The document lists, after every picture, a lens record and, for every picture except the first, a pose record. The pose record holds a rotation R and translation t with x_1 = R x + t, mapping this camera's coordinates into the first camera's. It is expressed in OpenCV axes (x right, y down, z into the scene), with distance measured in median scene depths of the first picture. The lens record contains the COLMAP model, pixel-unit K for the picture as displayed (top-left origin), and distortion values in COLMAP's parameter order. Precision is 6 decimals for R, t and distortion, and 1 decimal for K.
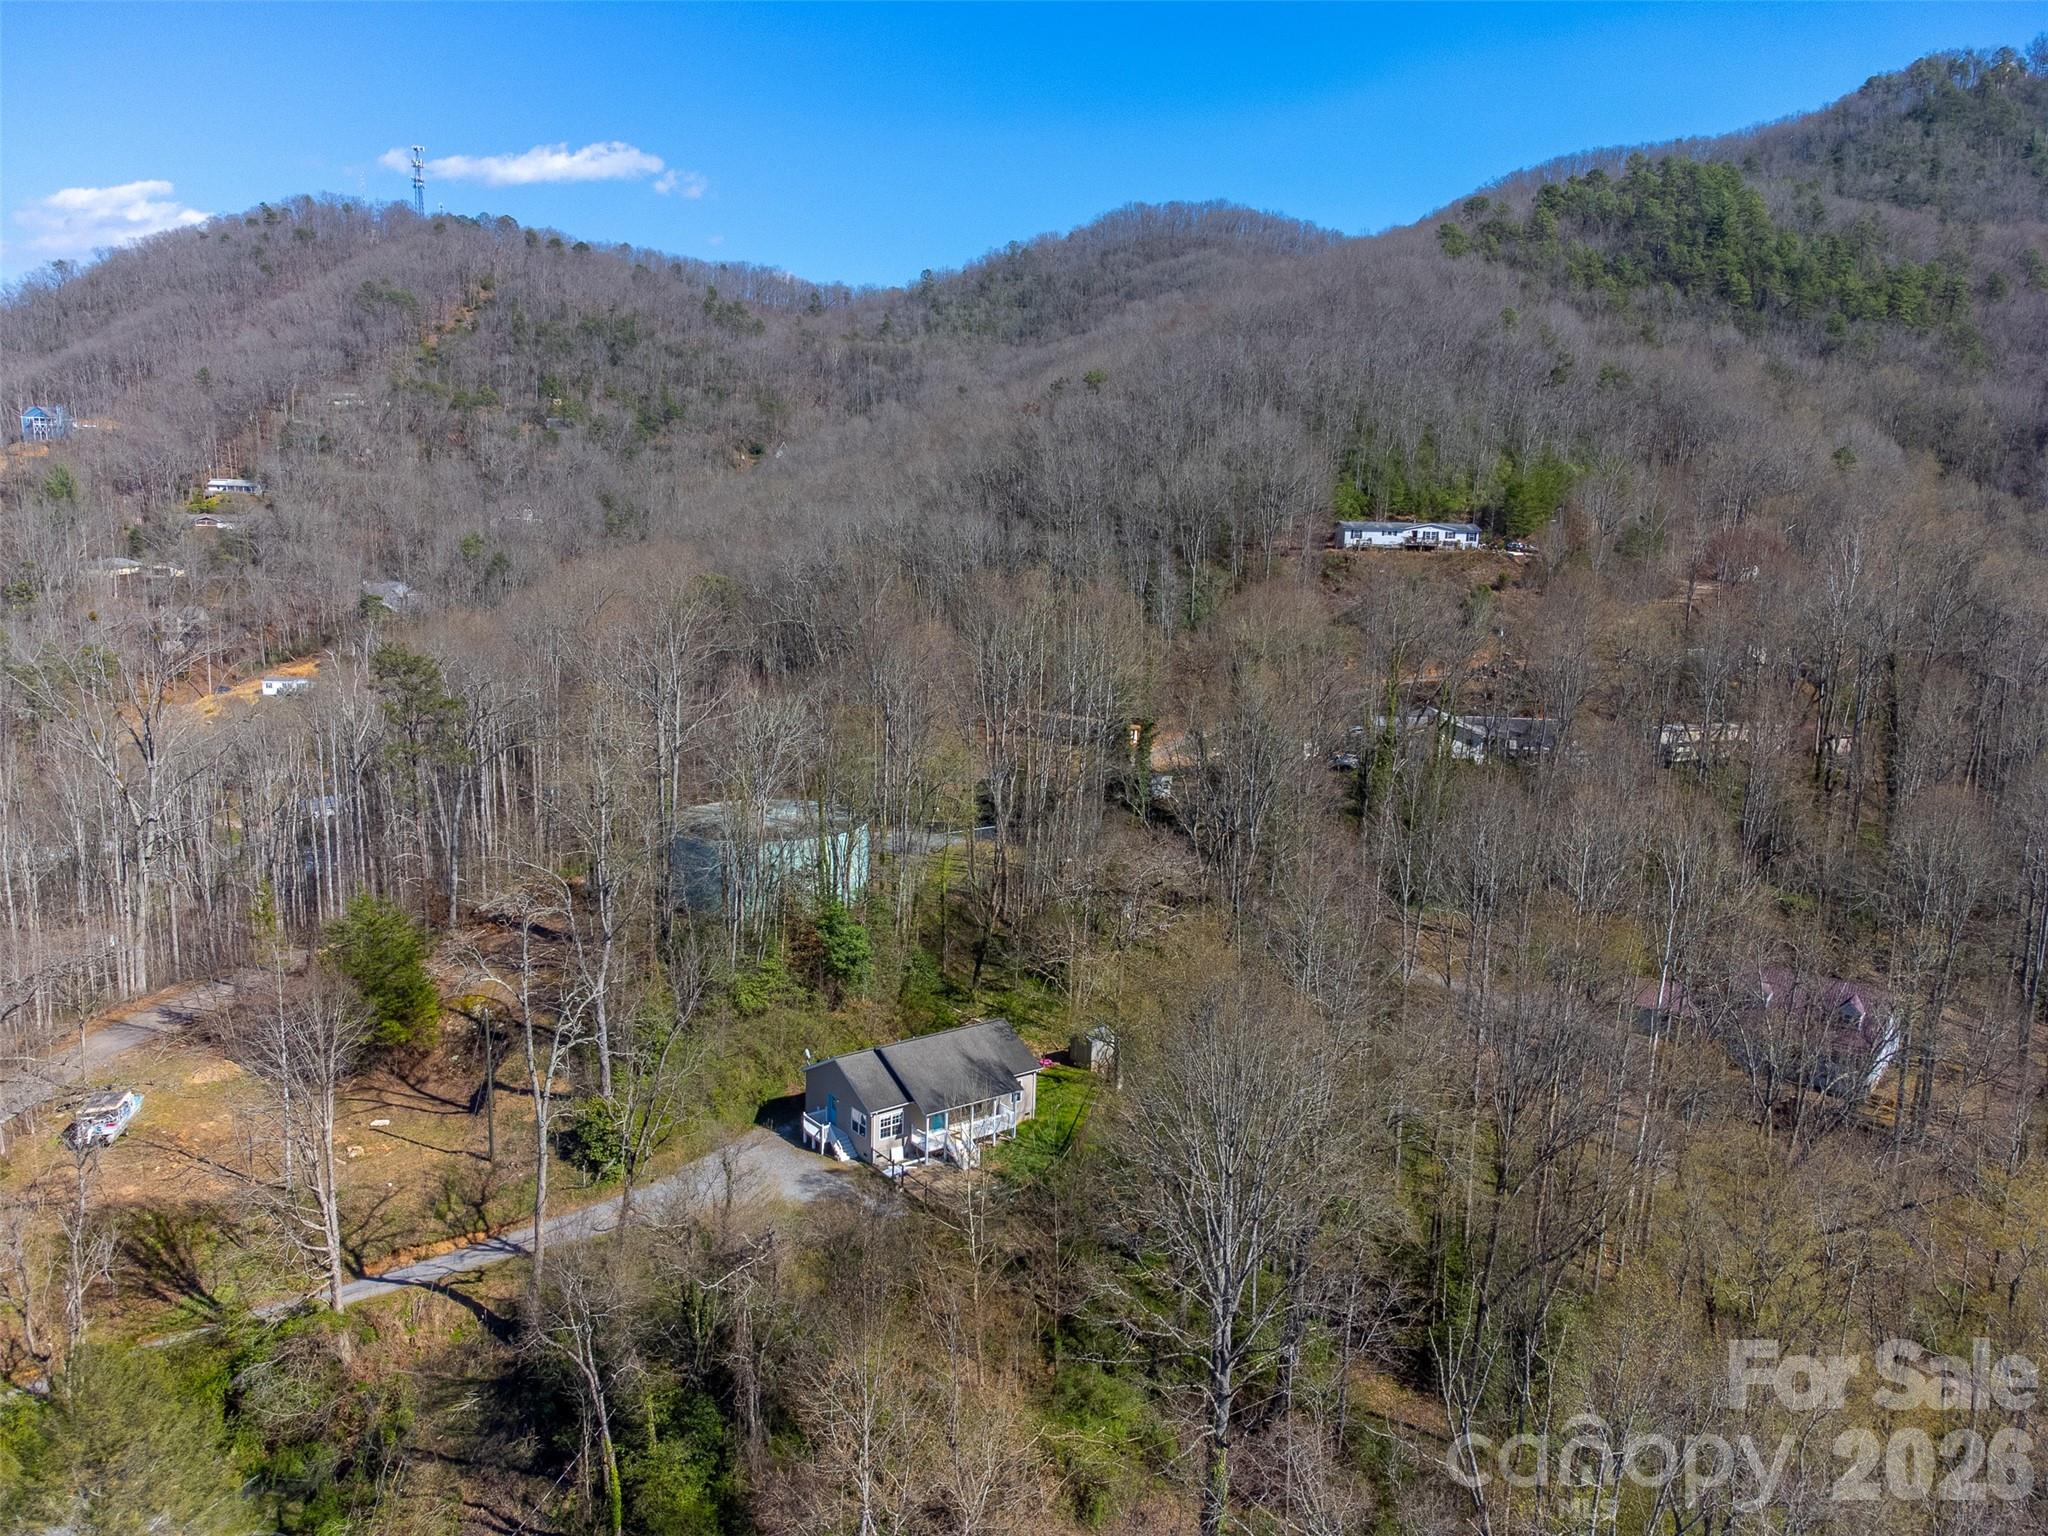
lens RADIAL K [[1597.7, 0, 1022.6], [0, 1597.7, 681.4], [0, 0, 1]] dist [0.001614, 0.007875]
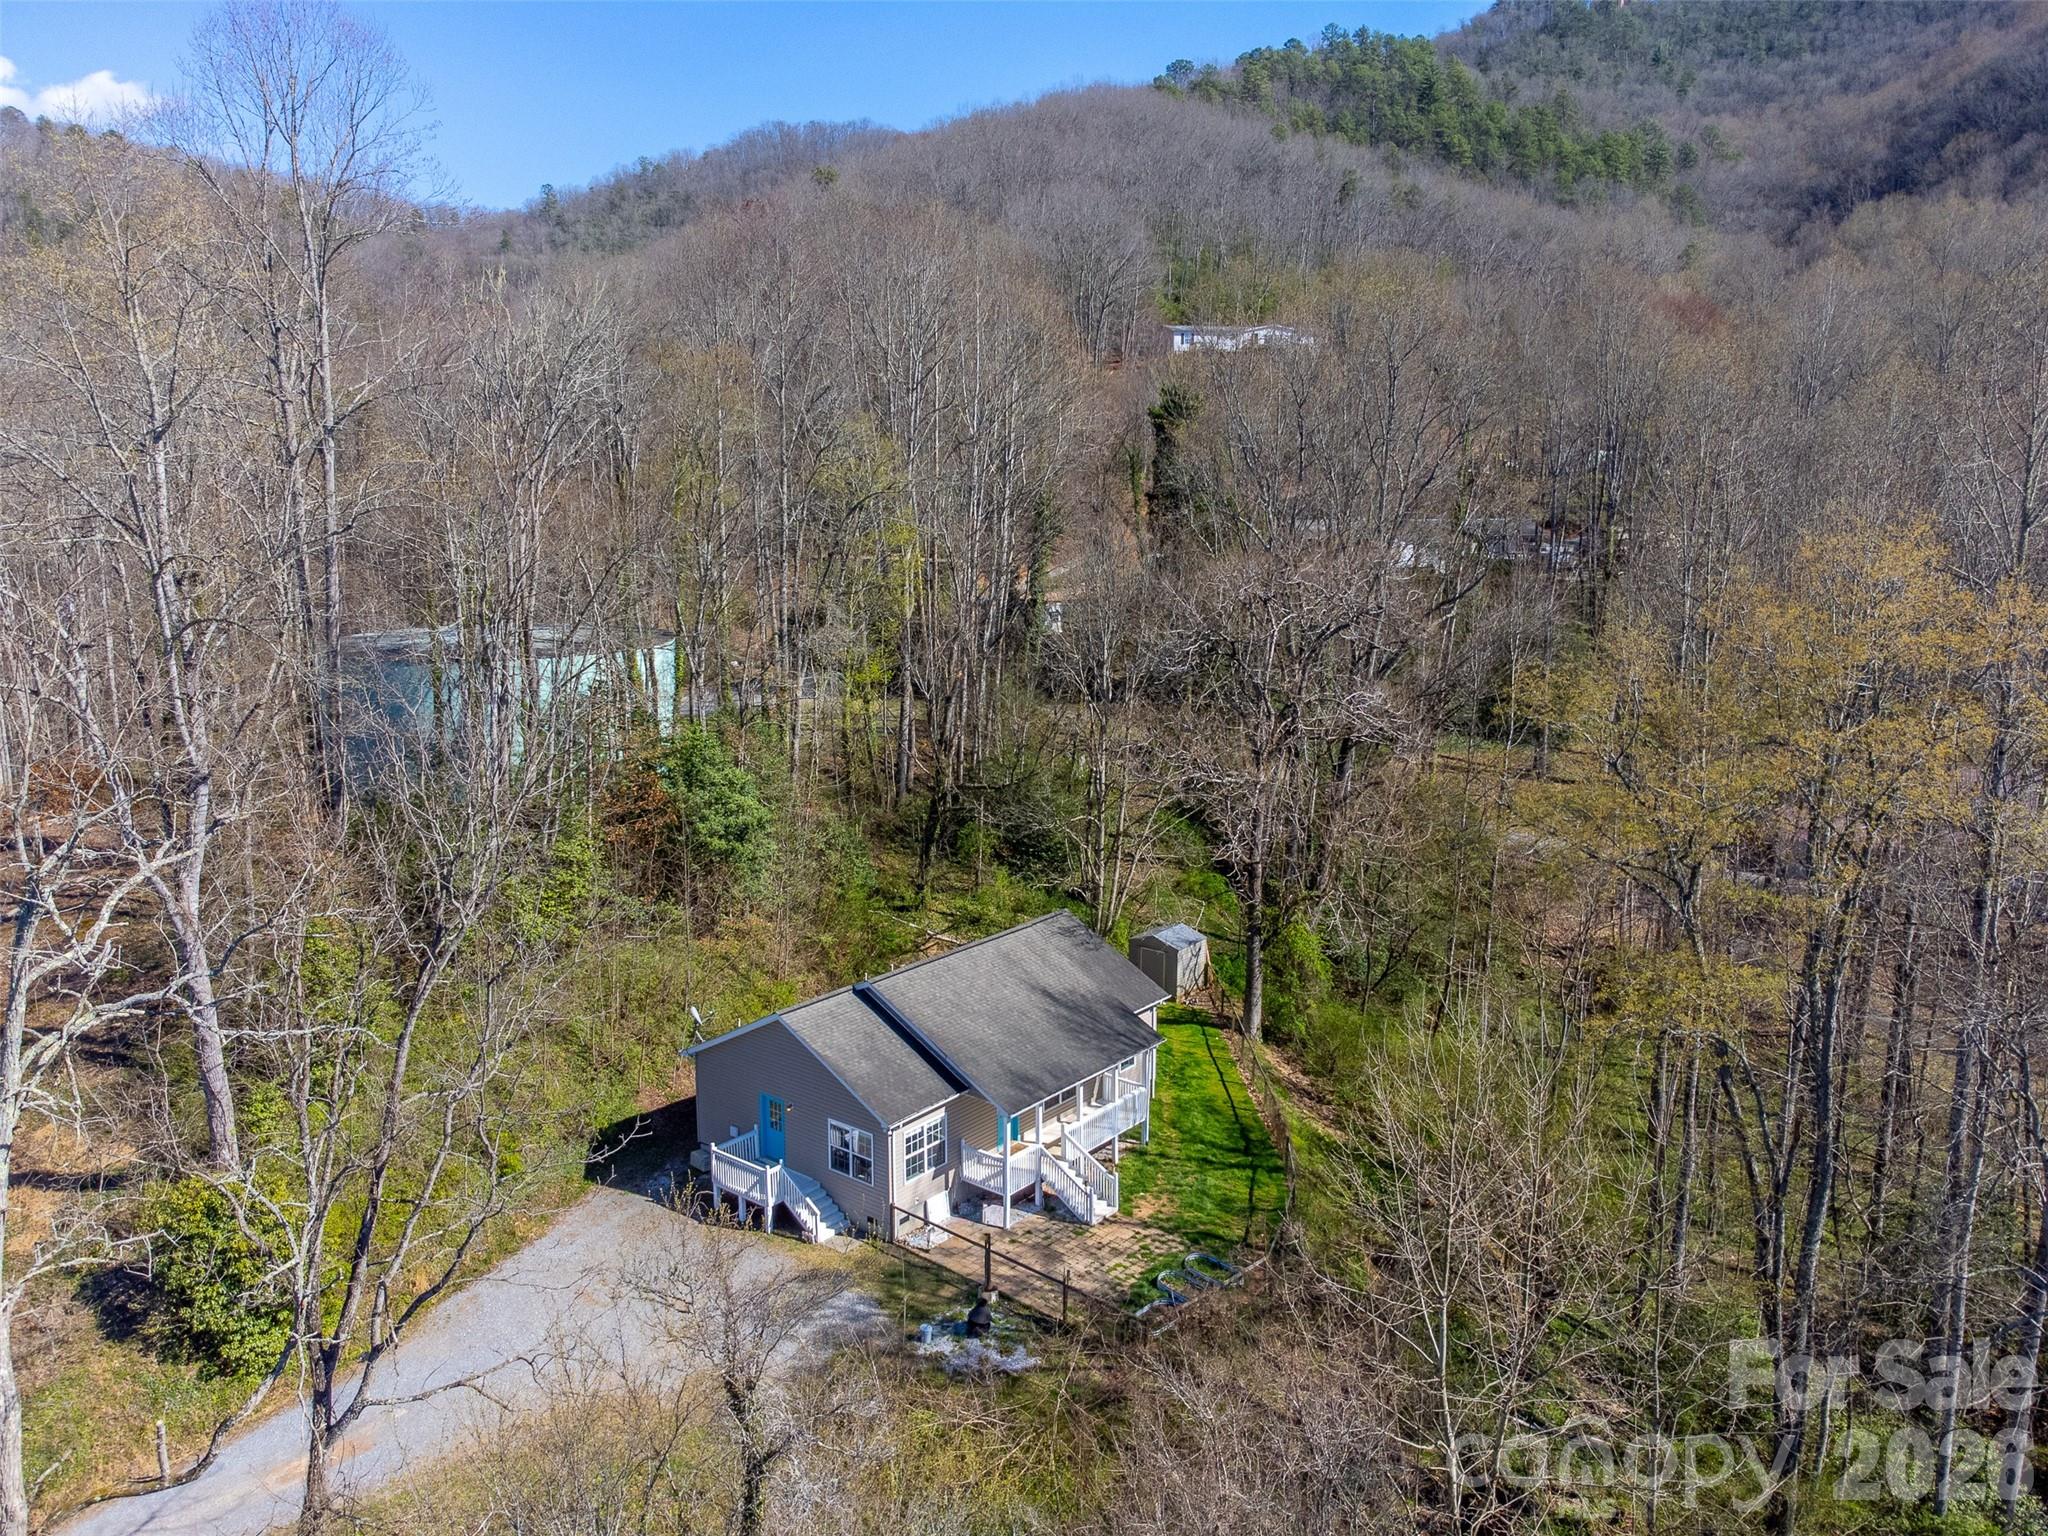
lens RADIAL K [[1597.7, 0, 1022.6], [0, 1597.7, 681.4], [0, 0, 1]] dist [0.001614, 0.007875]
pose [[0.972850, -0.063227, 0.222633, -0.140056], [0.060270, 0.997981, 0.020058, 0.134321], [-0.223451, -0.006096, 0.974696, 0.535000]]
